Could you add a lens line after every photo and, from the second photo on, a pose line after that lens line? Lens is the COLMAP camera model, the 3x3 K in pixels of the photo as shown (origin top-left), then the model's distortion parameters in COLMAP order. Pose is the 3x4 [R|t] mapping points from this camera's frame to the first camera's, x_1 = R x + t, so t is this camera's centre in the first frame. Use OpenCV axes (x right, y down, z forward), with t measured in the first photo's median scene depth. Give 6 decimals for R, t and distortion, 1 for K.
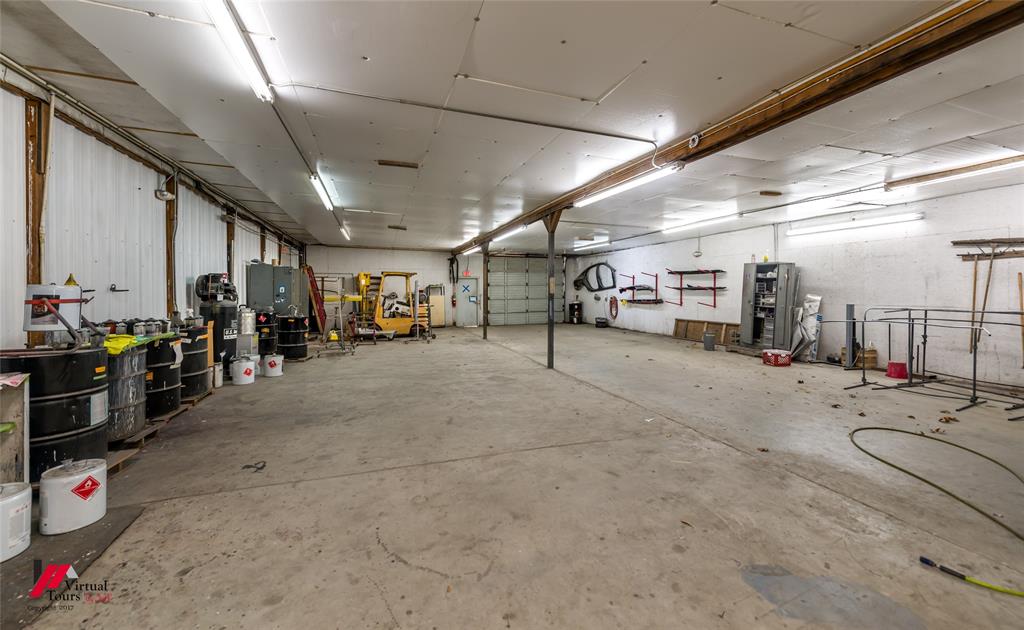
lens RADIAL K [[410.1, 0, 512.4], [0, 410.1, 288.5], [0, 0, 1]] dist [-0.000722, -0.000188]
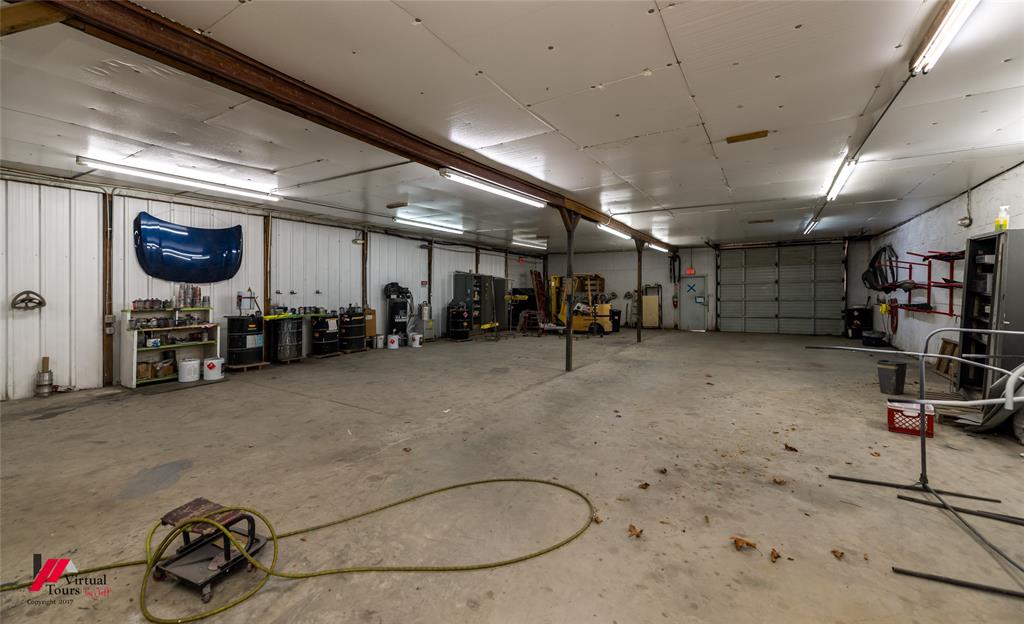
lens RADIAL K [[413.8, 0, 508.9], [0, 413.8, 278.9], [0, 0, 1]] dist [0.001956, 0.000157]
pose [[0.619925, -0.028143, -0.784156, 0.357338], [0.010589, 0.999566, -0.027502, 0.000579], [0.784590, 0.008746, 0.619954, 0.127747]]
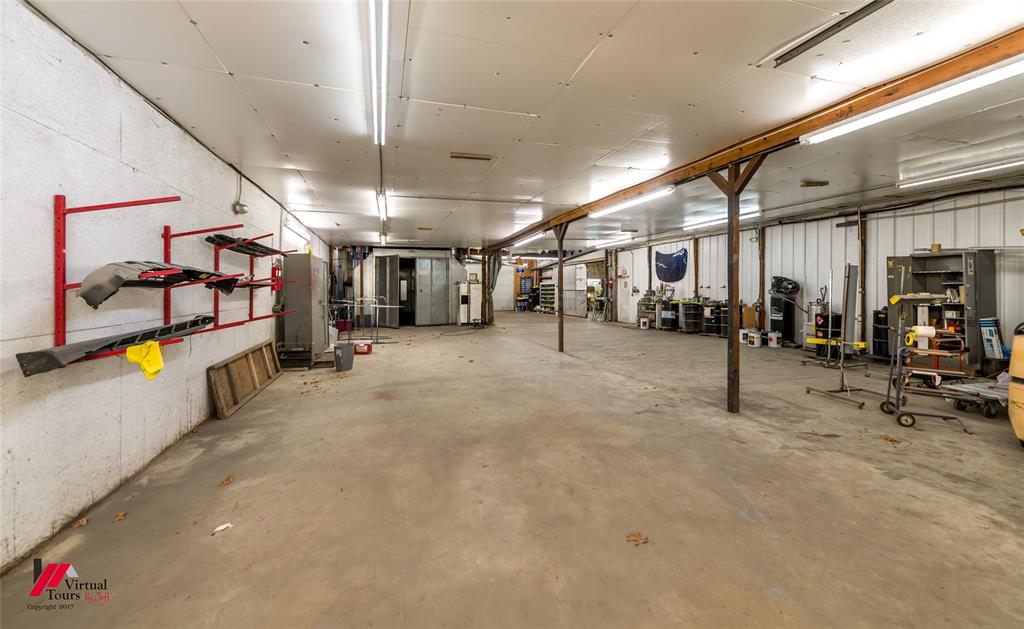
lens RADIAL K [[410.1, 0, 512.4], [0, 410.1, 288.0], [0, 0, 1]] dist [-0.000722, -0.000188]
pose [[-0.999836, 0.004922, 0.017433, 0.101556], [0.004816, 0.999970, -0.006114, 0.005248], [-0.017462, -0.006029, -0.999829, 1.029546]]
